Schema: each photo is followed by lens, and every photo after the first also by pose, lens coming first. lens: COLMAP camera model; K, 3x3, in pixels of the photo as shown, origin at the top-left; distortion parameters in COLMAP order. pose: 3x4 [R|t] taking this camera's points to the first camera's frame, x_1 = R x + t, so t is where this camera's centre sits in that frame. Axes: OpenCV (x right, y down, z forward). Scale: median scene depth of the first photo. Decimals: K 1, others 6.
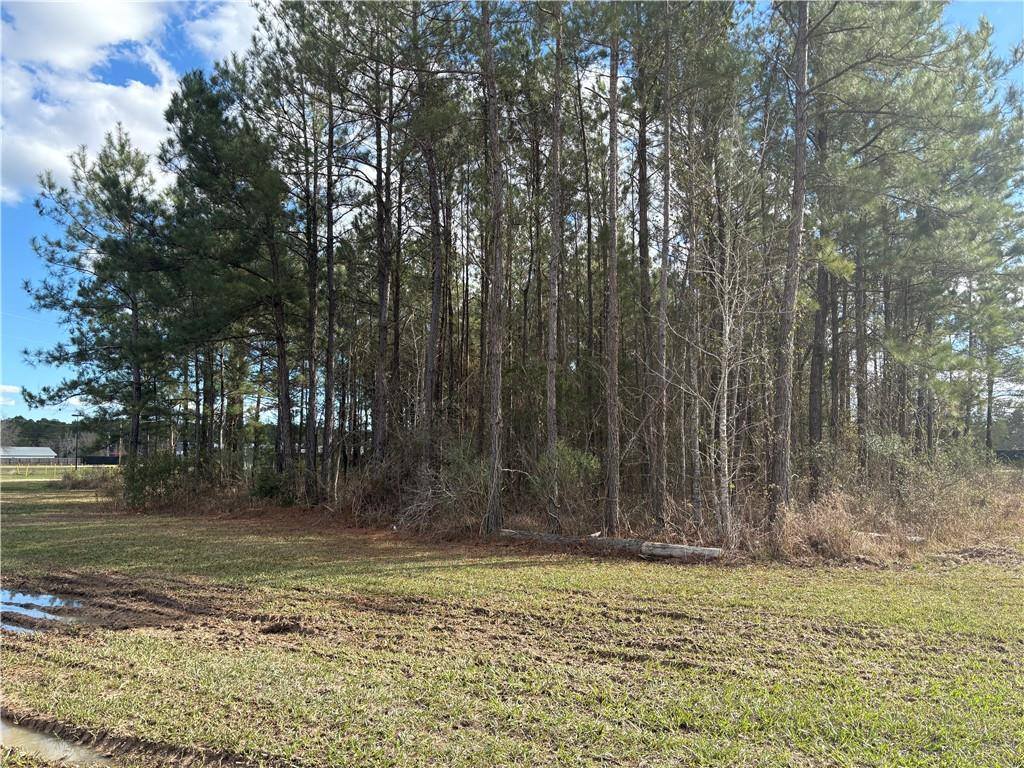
lens RADIAL K [[777.9, 0, 512.0], [0, 777.9, 384.0], [0, 0, 1]] dist [0.006495, 0.003914]
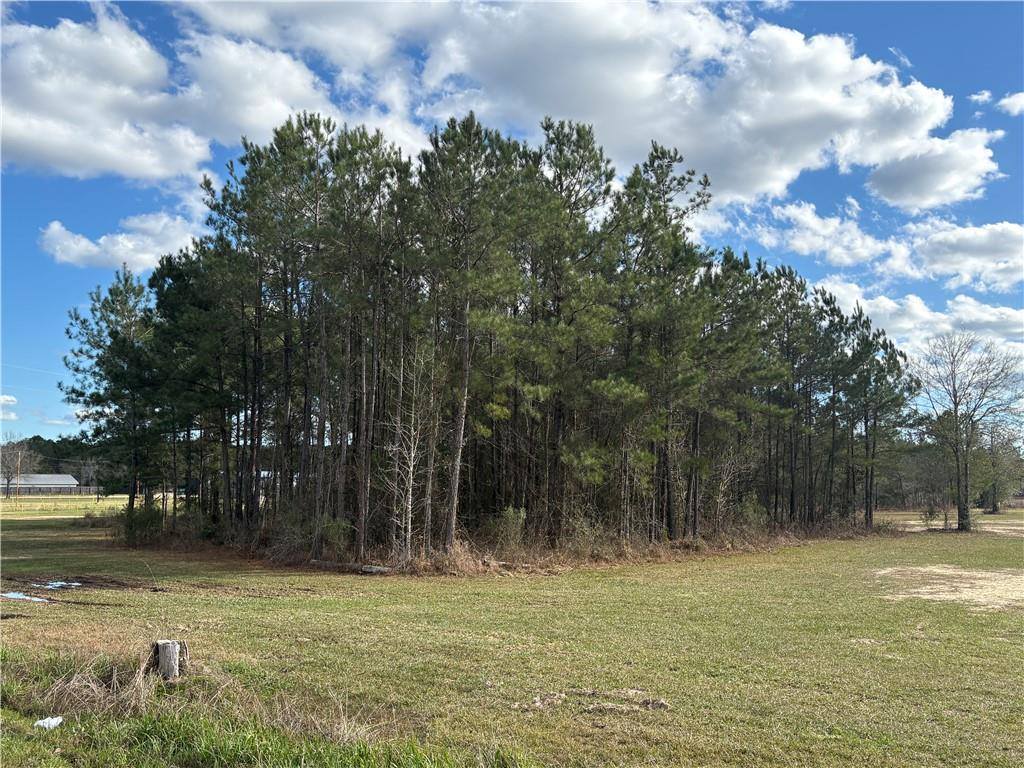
lens RADIAL K [[945.1, 0, 512.0], [0, 945.1, 384.0], [0, 0, 1]] dist [0.000791, 0.013239]
pose [[0.995165, -0.007081, -0.097958, 0.361975], [0.005915, 0.999908, -0.012186, -0.104350], [0.098036, 0.011547, 0.995116, -0.626723]]
